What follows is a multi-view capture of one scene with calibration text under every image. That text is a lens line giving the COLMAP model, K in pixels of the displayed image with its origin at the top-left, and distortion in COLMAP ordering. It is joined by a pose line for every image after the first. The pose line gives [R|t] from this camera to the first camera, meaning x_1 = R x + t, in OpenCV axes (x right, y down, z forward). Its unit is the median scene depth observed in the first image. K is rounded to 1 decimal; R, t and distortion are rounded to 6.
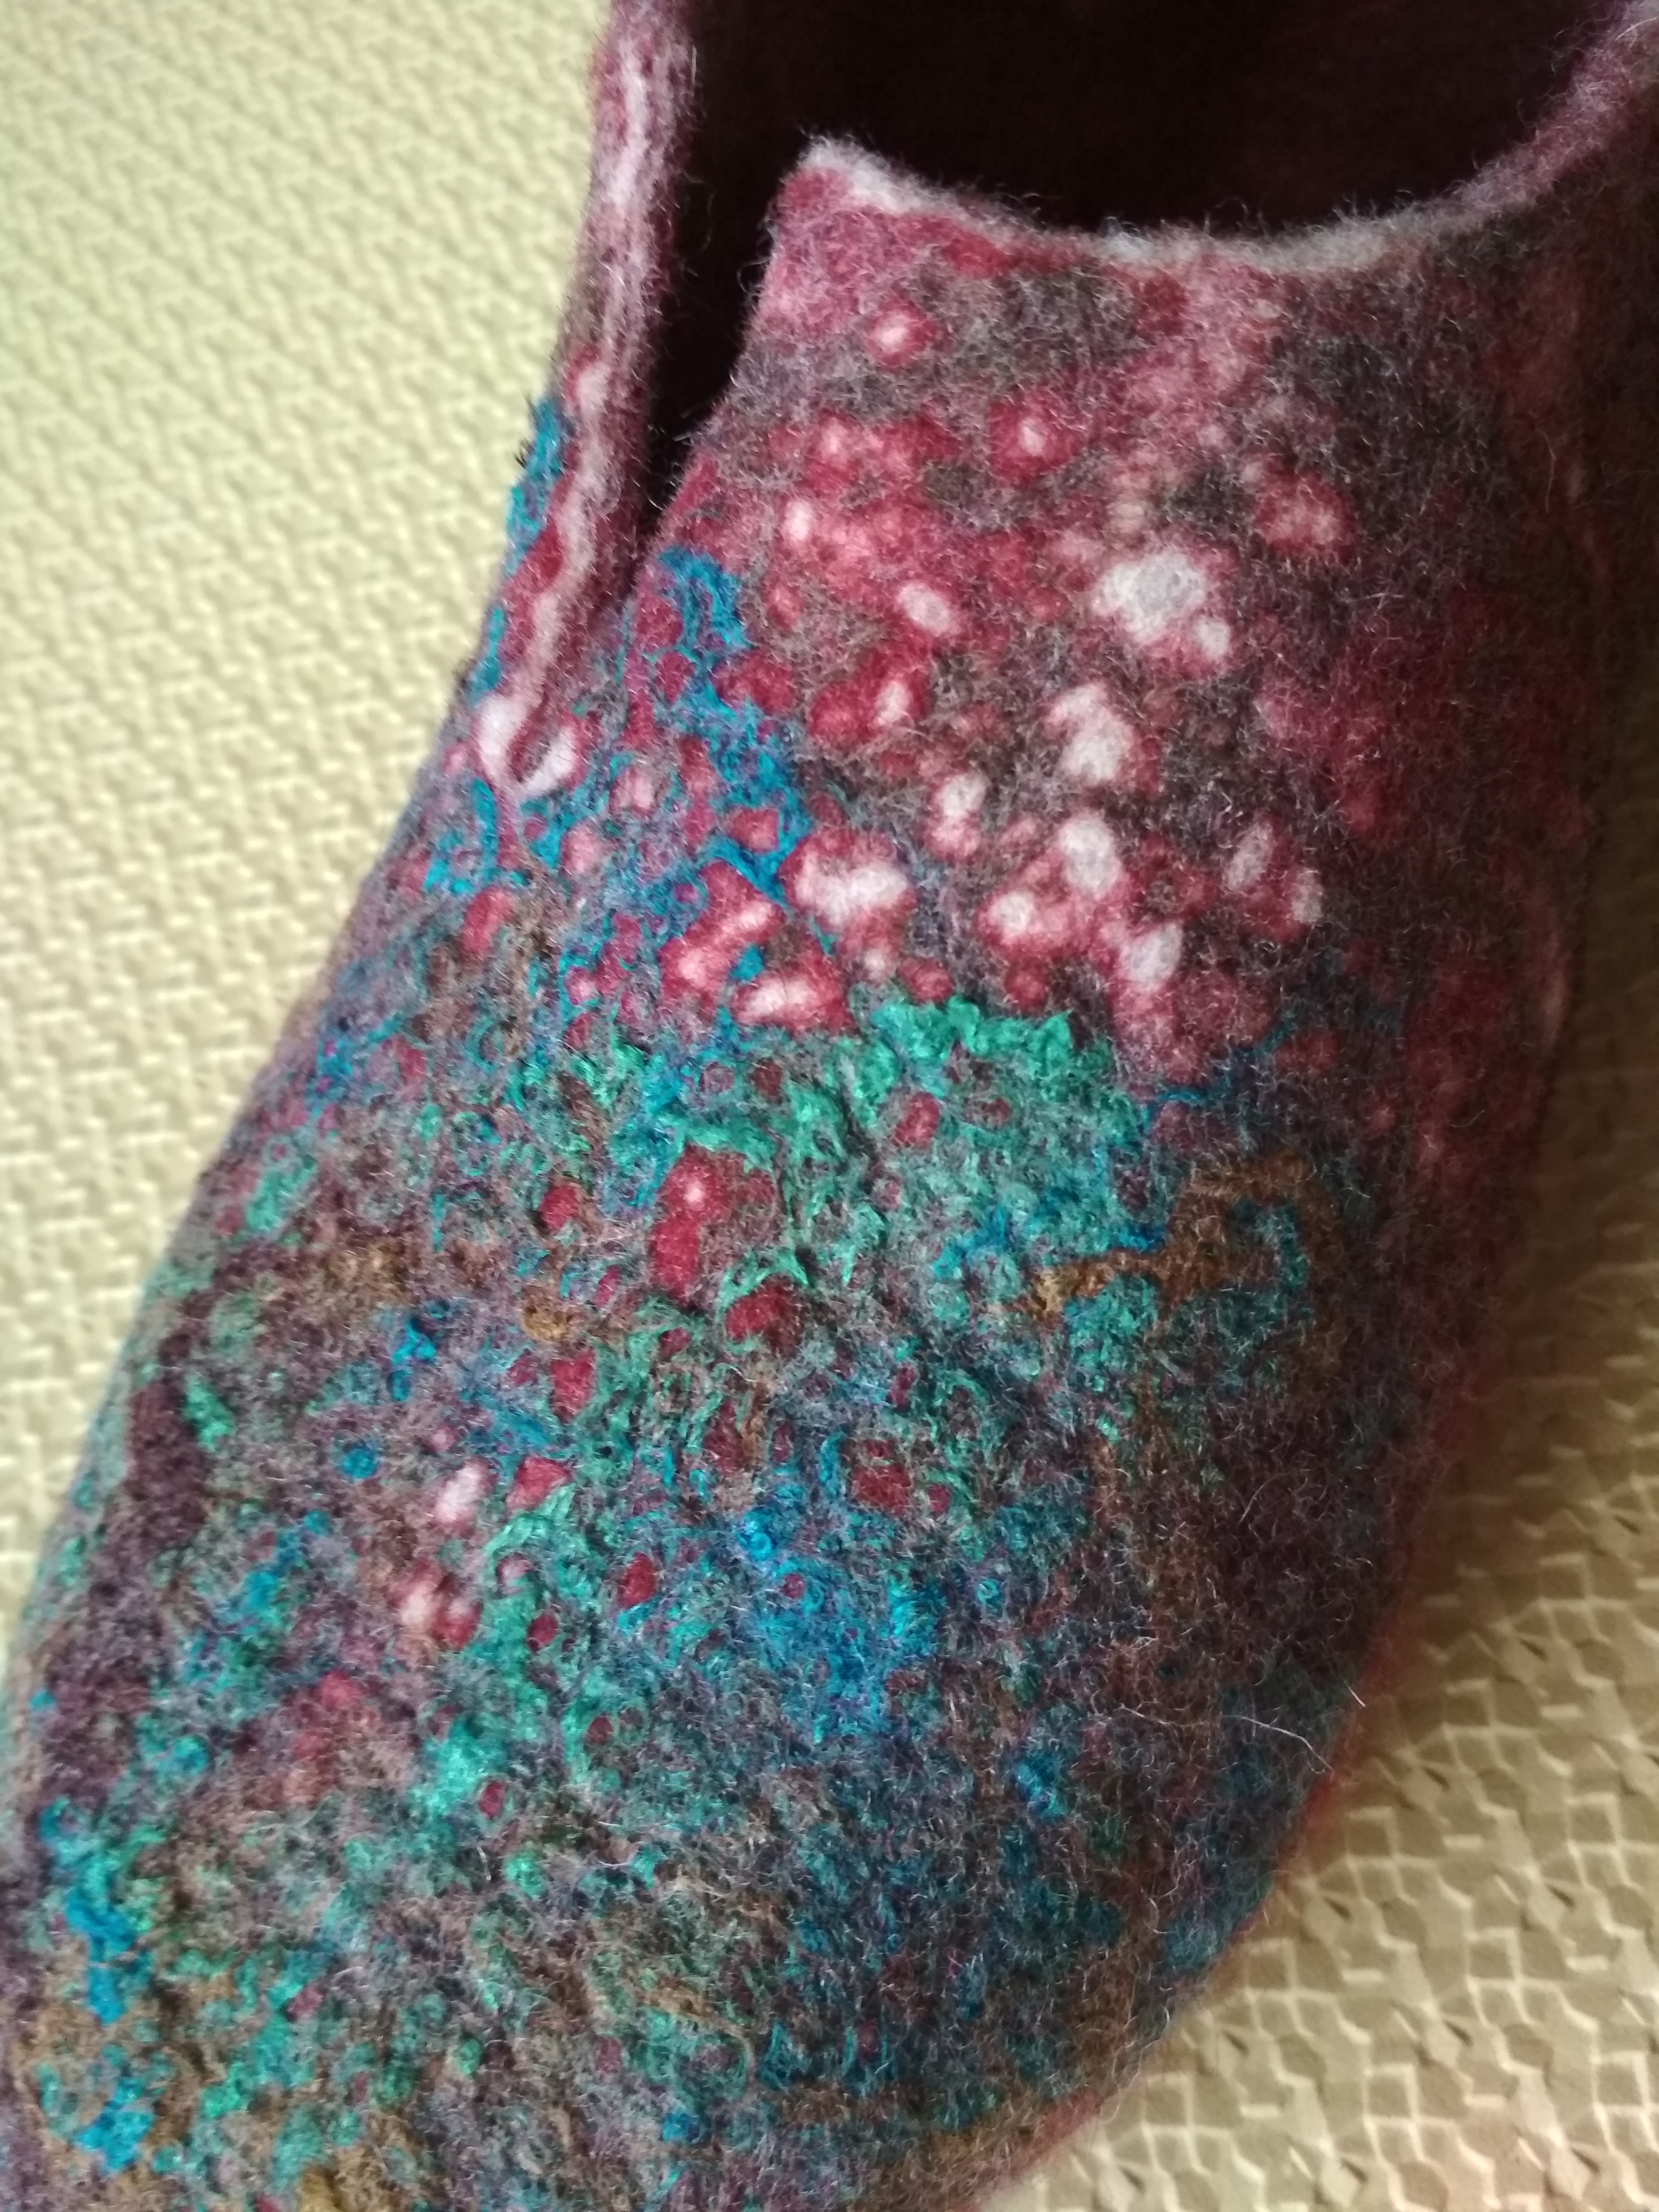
lens RADIAL K [[2033.0, 0, 829.5], [0, 2033.0, 1106.0], [0, 0, 1]] dist [0.089346, -0.187639]
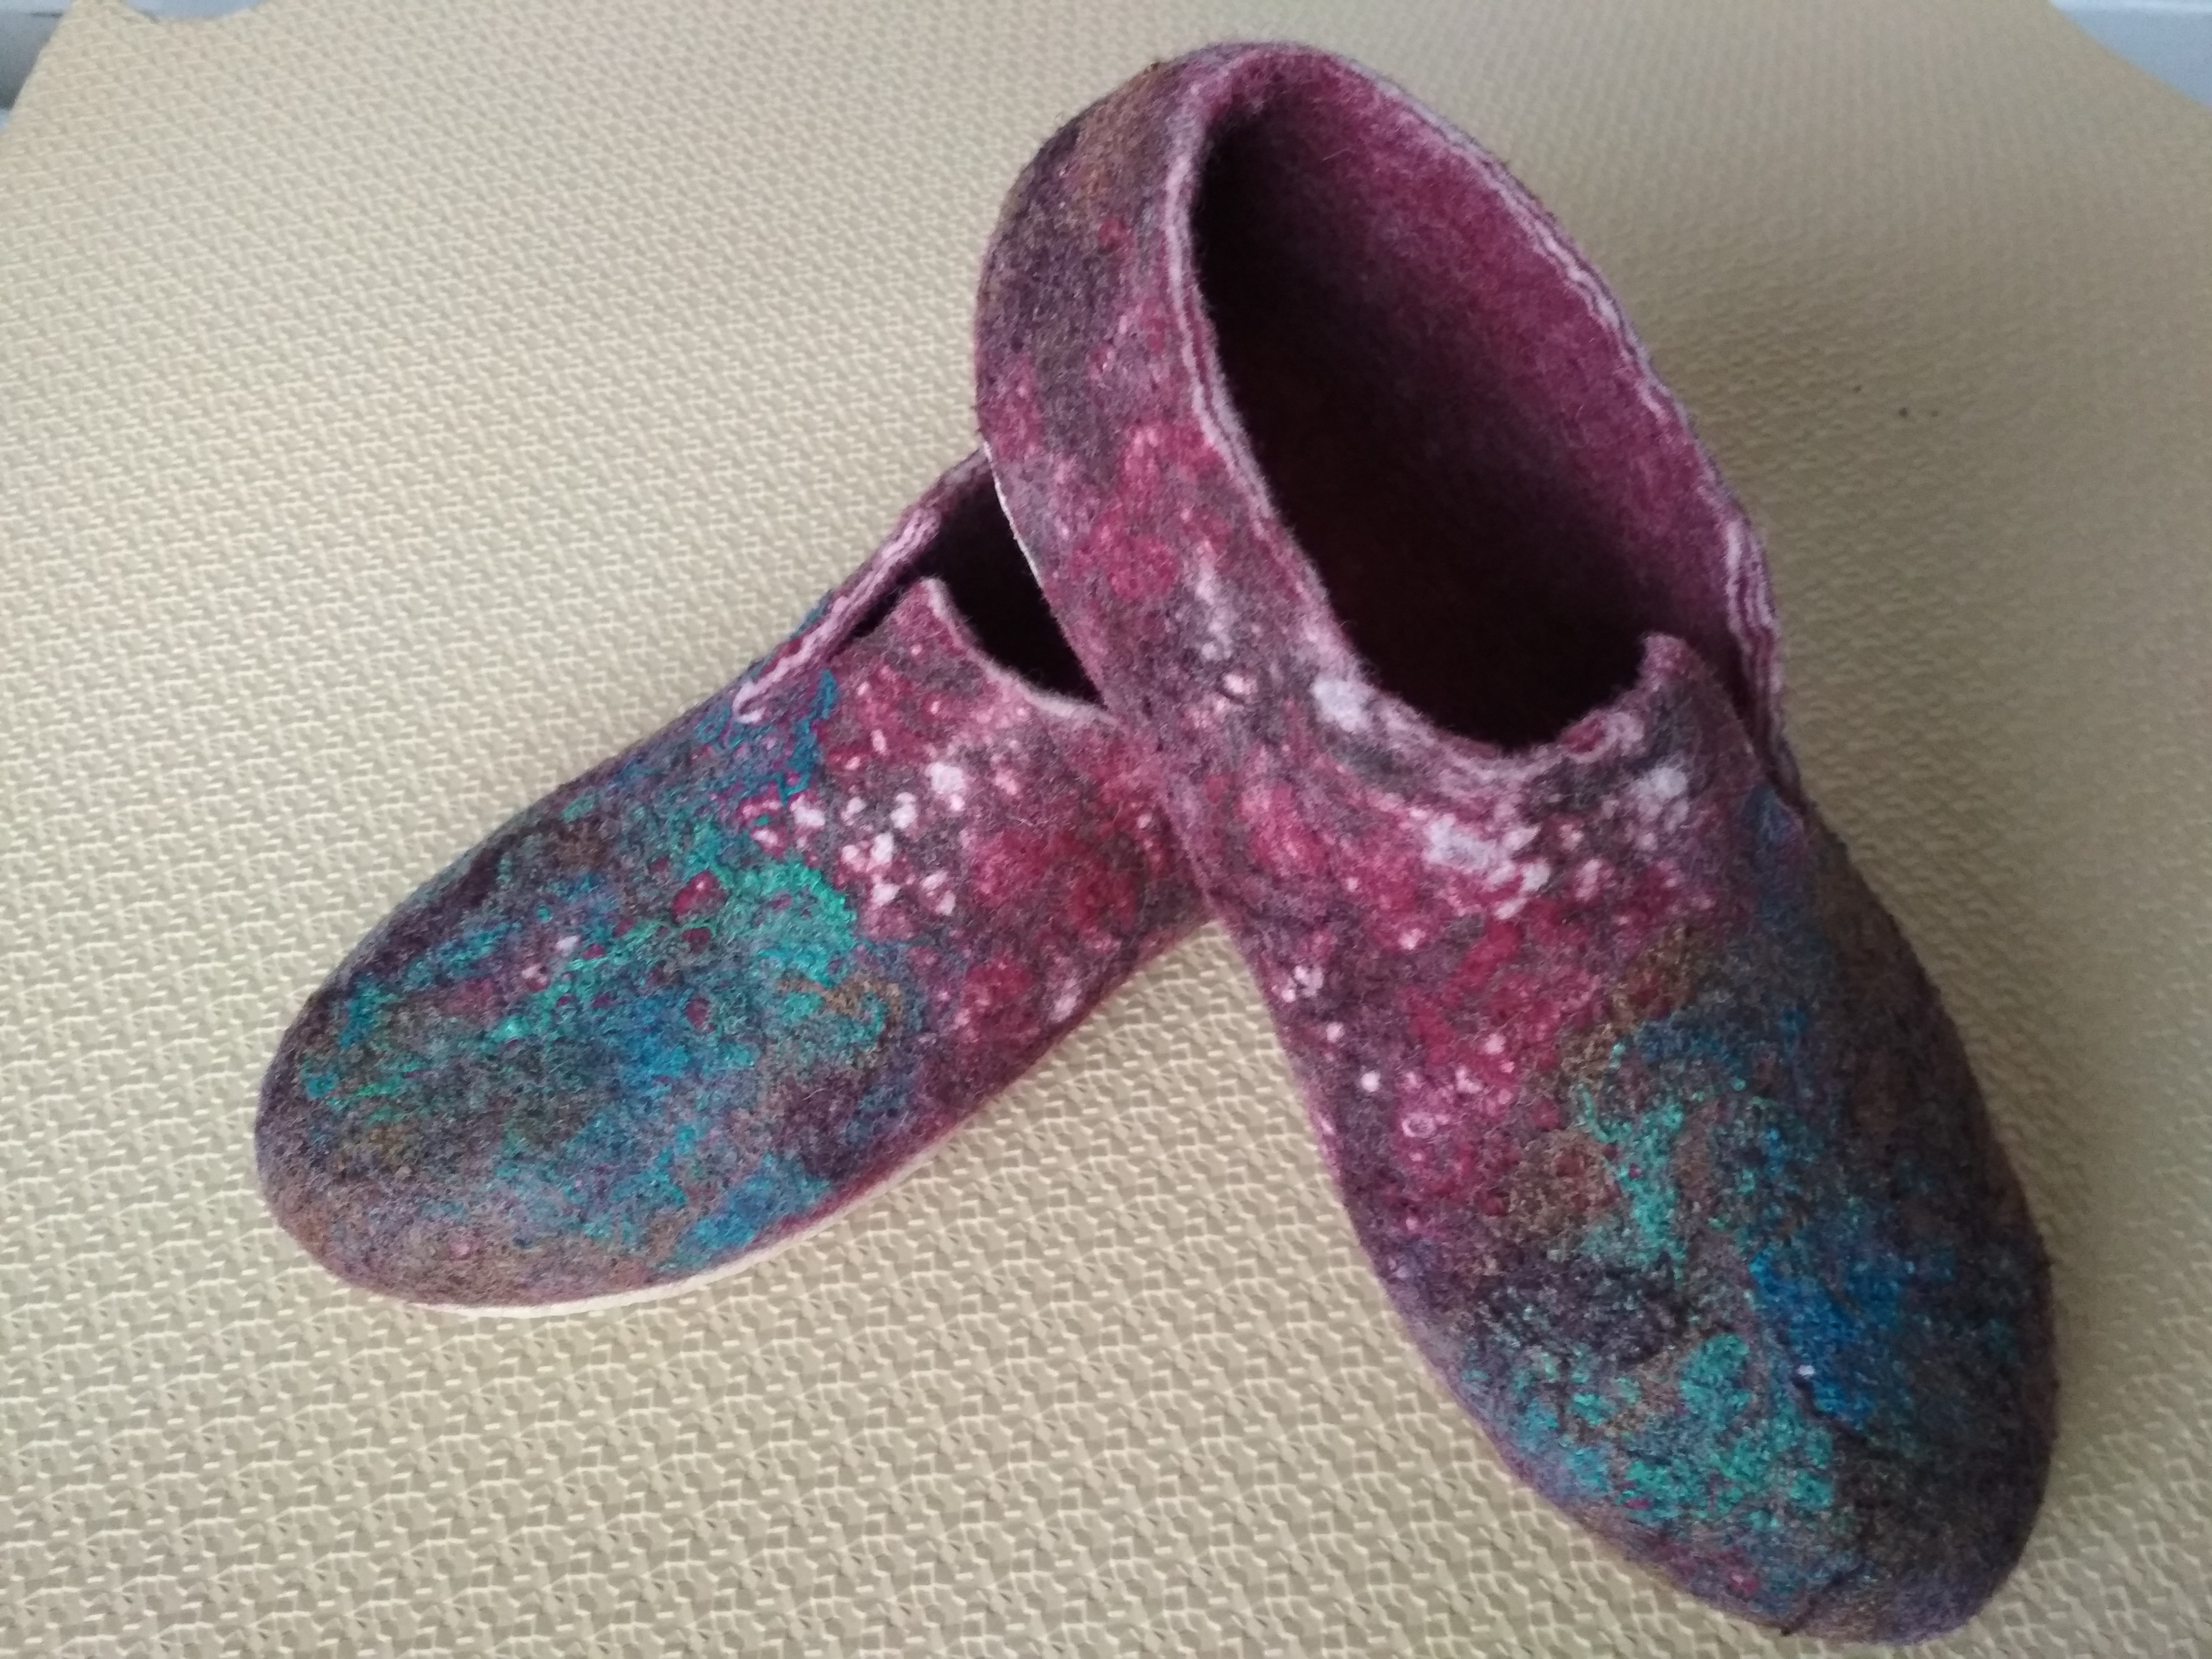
lens RADIAL K [[1892.3, 0, 1106.0], [0, 1892.3, 829.5], [0, 0, 1]] dist [0.087079, -0.130510]
pose [[0.857122, 0.505834, -0.097331, 0.597598], [-0.512590, 0.856238, -0.064090, -0.132286], [0.050920, 0.104824, 0.993186, -1.443459]]
